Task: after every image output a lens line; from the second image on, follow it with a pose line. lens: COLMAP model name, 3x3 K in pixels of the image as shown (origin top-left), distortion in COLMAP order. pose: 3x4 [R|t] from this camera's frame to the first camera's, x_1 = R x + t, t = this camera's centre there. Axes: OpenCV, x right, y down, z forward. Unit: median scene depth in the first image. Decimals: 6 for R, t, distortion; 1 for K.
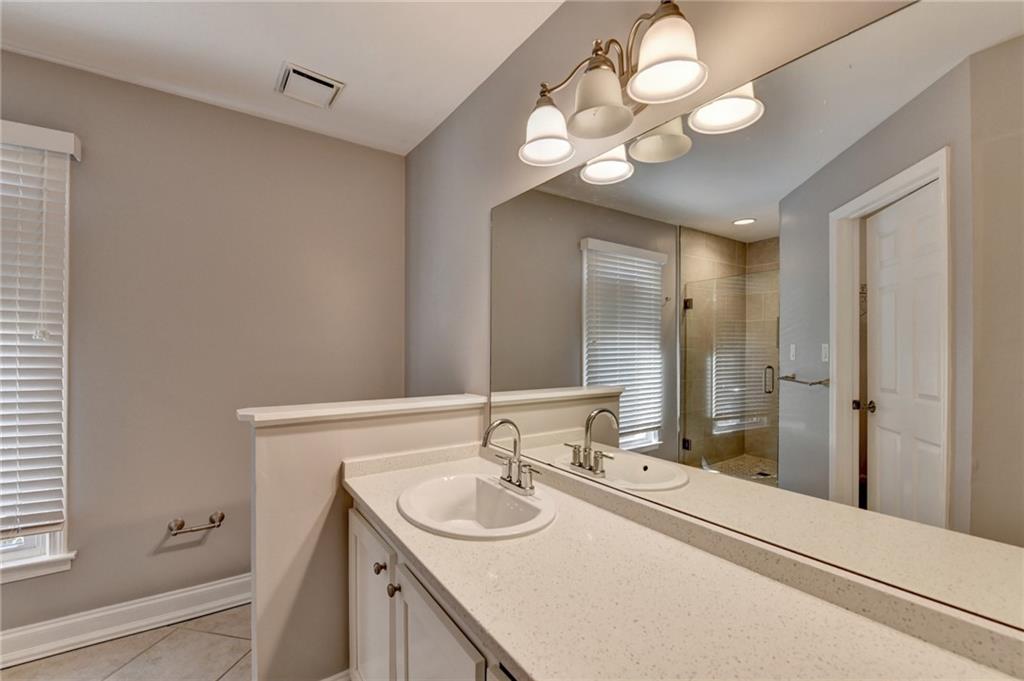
lens RADIAL K [[414.2, 0, 504.7], [0, 414.2, 349.6], [0, 0, 1]] dist [-0.017004, -0.000522]
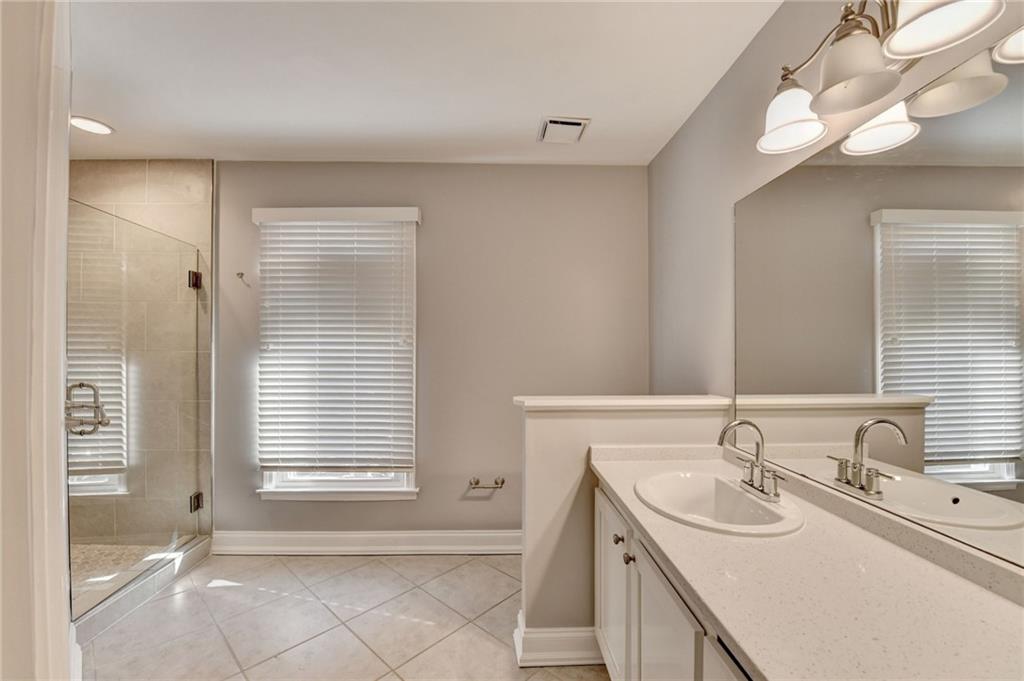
lens RADIAL K [[414.2, 0, 504.7], [0, 414.2, 349.6], [0, 0, 1]] dist [-0.017004, -0.000522]
pose [[0.828465, -0.007167, -0.559995, 0.069110], [0.004884, 0.999973, -0.005572, 0.003043], [0.560019, 0.001882, 0.828477, -0.113176]]
